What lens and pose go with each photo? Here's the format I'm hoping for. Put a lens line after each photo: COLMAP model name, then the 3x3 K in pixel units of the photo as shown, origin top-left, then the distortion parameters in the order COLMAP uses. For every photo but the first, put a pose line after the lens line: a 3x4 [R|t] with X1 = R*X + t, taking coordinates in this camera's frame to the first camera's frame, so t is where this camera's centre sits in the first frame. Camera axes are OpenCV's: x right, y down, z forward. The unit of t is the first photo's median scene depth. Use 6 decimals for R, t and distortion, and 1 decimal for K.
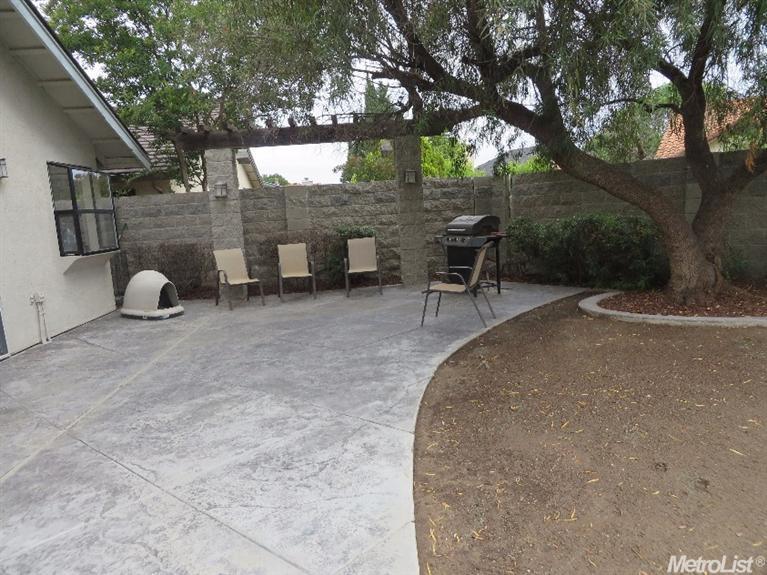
lens RADIAL K [[569.5, 0, 383.1], [0, 569.5, 287.3], [0, 0, 1]] dist [-0.025317, -0.001253]
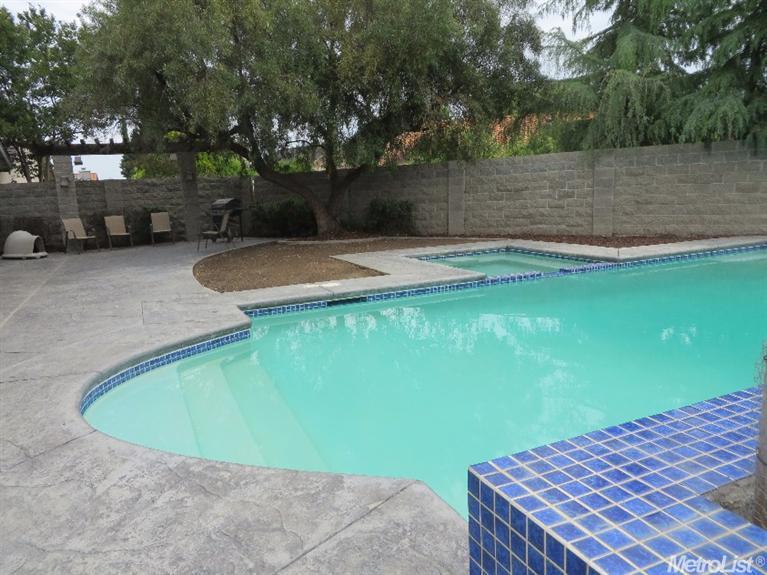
lens RADIAL K [[569.5, 0, 384.5], [0, 569.5, 288.2], [0, 0, 1]] dist [-0.025317, -0.001253]
pose [[0.935841, -0.040600, 0.350077, -0.012401], [0.036028, 0.999159, 0.019565, 0.127808], [-0.350577, -0.005697, 0.936517, -0.788675]]
